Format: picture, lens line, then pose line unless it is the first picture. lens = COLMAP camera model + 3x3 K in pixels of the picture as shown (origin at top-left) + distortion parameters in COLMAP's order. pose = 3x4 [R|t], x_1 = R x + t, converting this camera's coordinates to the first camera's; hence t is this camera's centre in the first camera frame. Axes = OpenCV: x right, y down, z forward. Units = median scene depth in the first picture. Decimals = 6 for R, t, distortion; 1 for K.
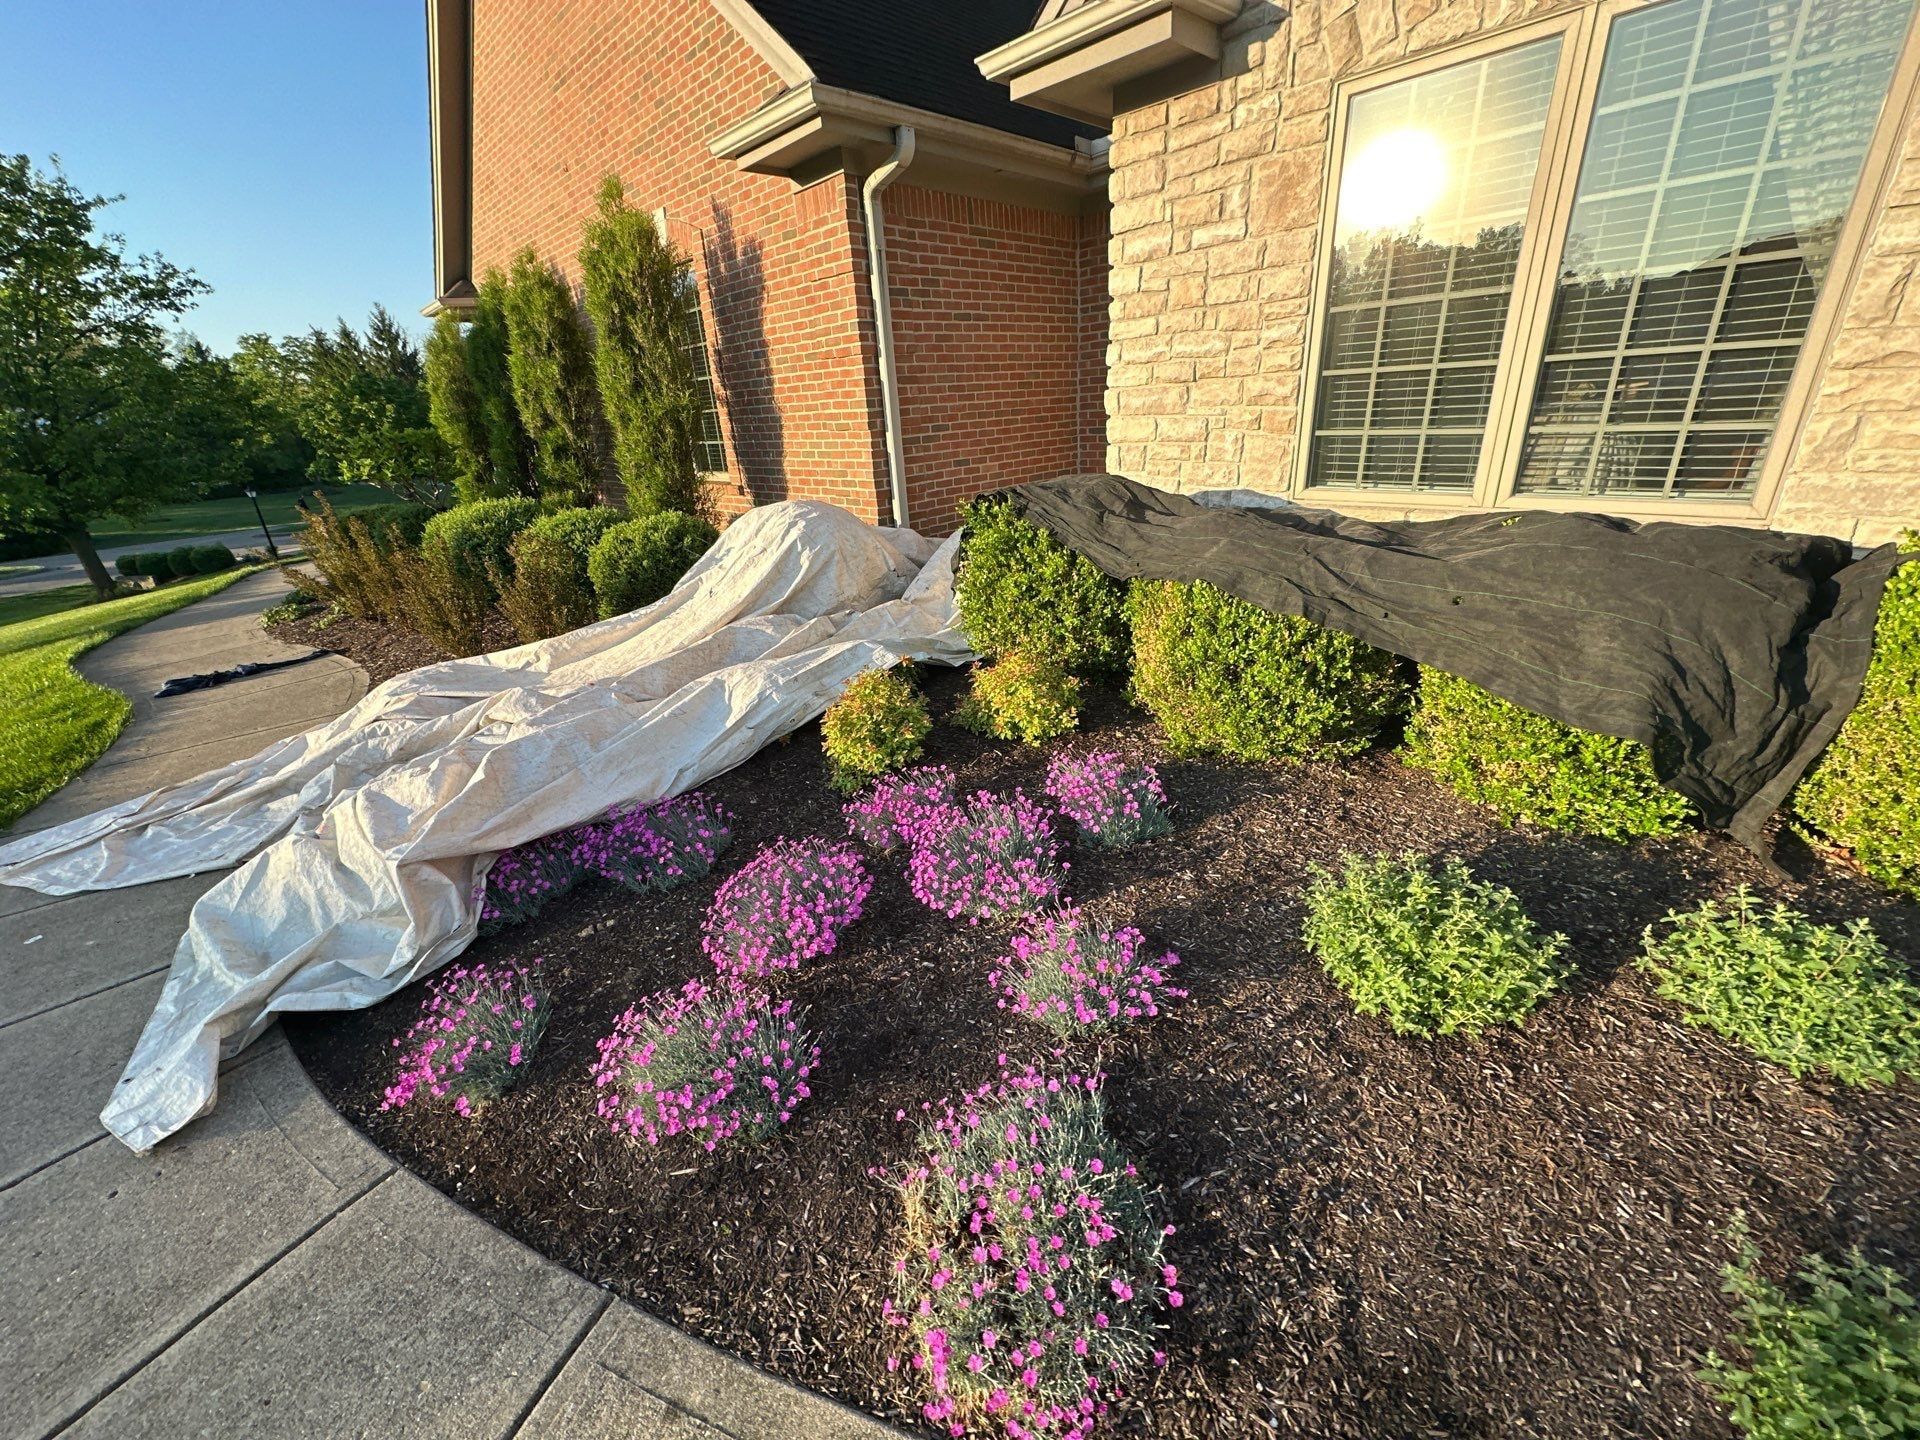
lens RADIAL K [[762.1, 0, 952.9], [0, 762.1, 720.7], [0, 0, 1]] dist [0.003618, -0.000115]
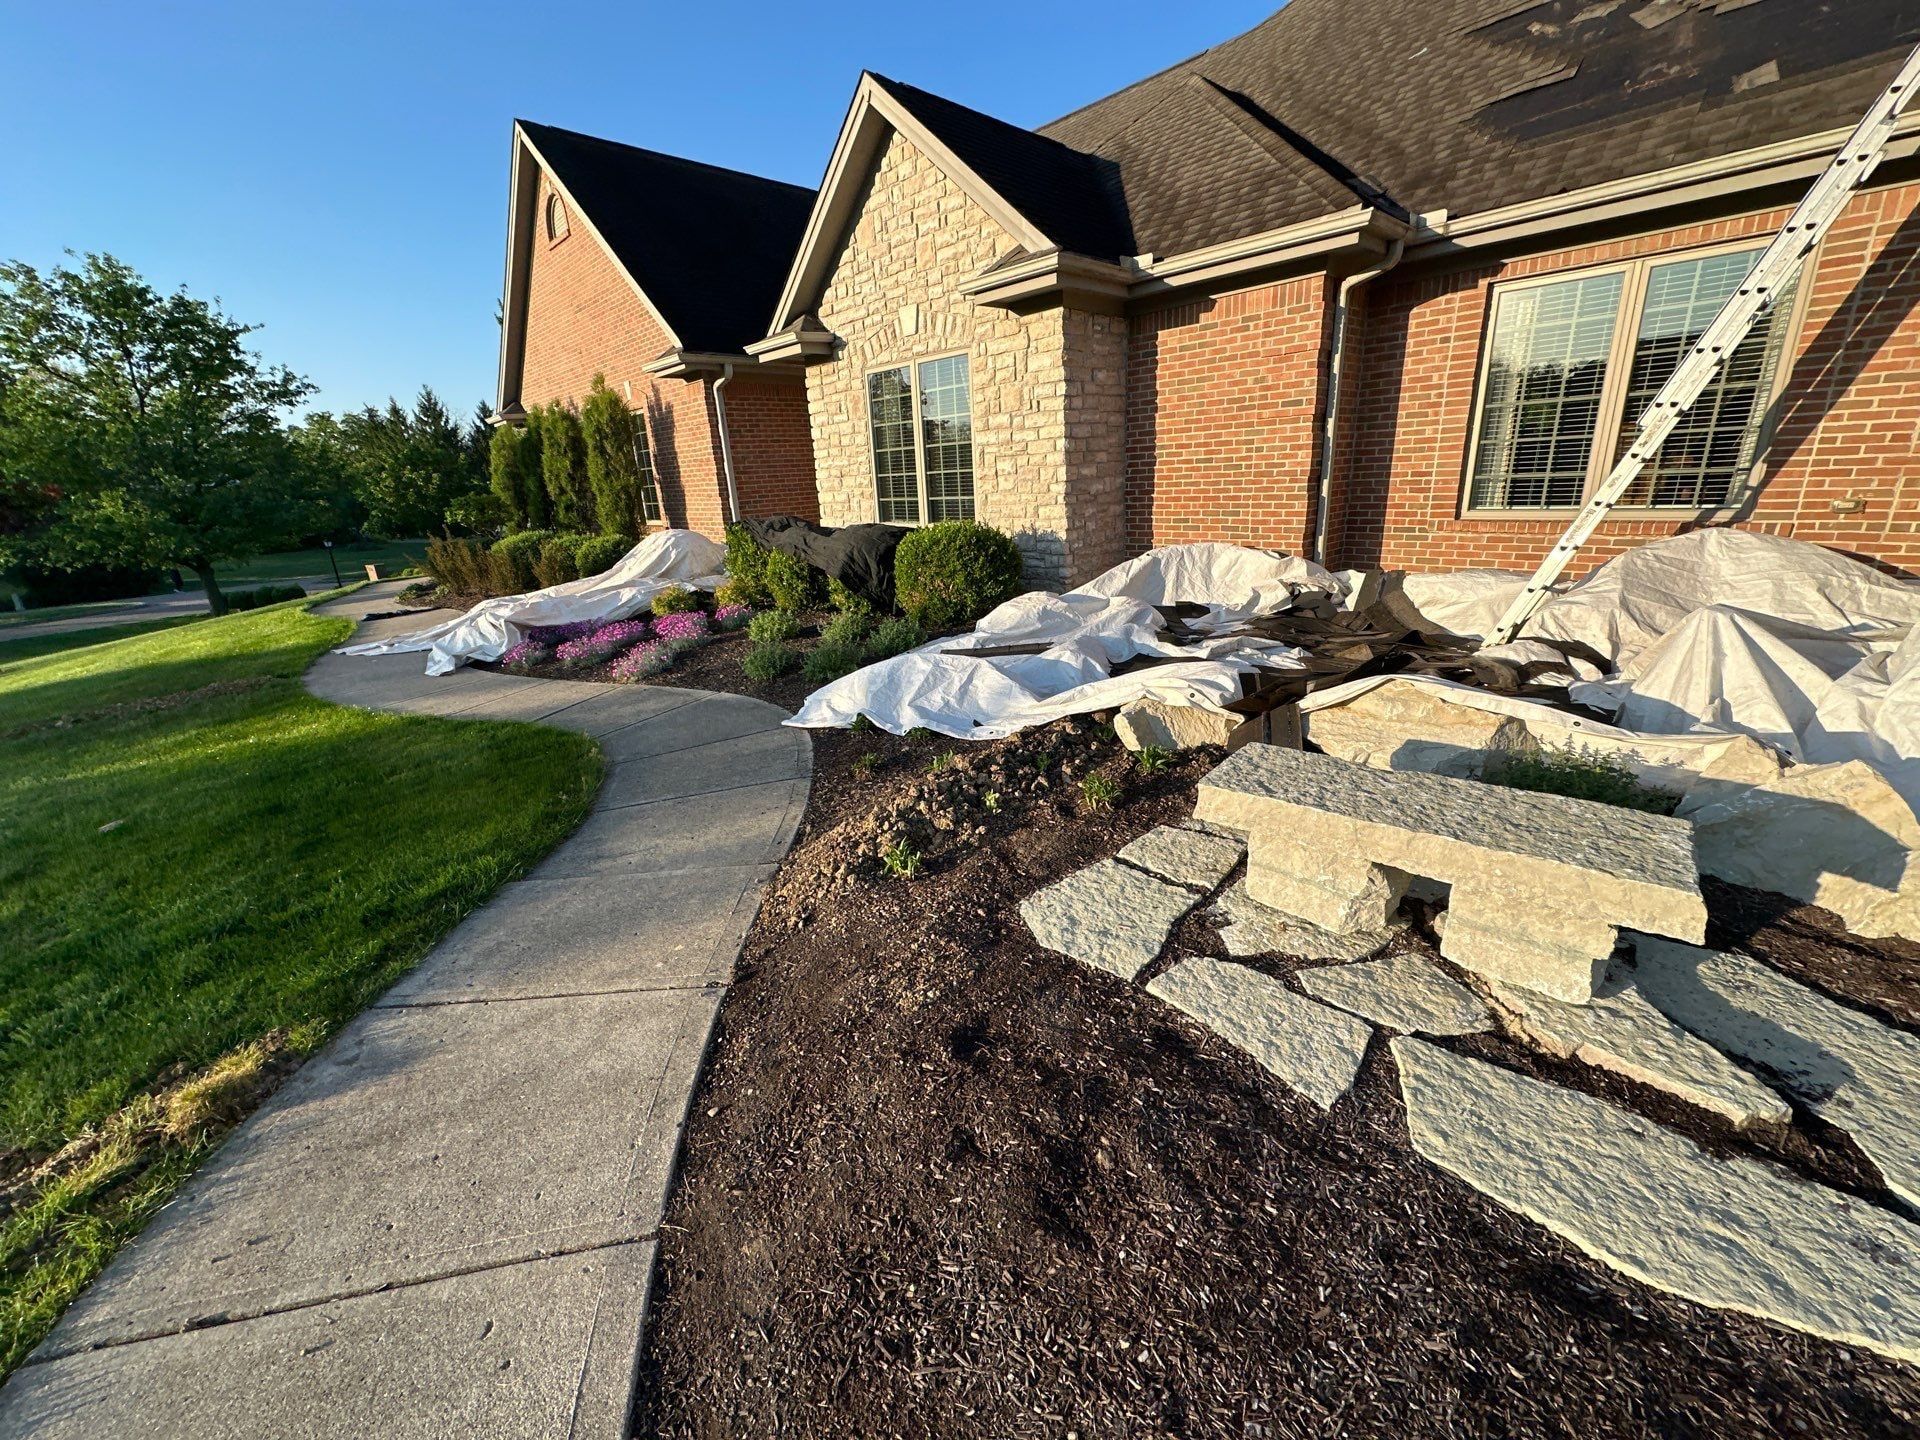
lens RADIAL K [[762.1, 0, 950.2], [0, 762.1, 717.2], [0, 0, 1]] dist [0.003618, -0.000115]
pose [[0.999850, 0.011600, -0.012872, 0.448279], [-0.012656, 0.996279, -0.085252, 0.304301], [0.011835, 0.085402, 0.996276, -0.797045]]
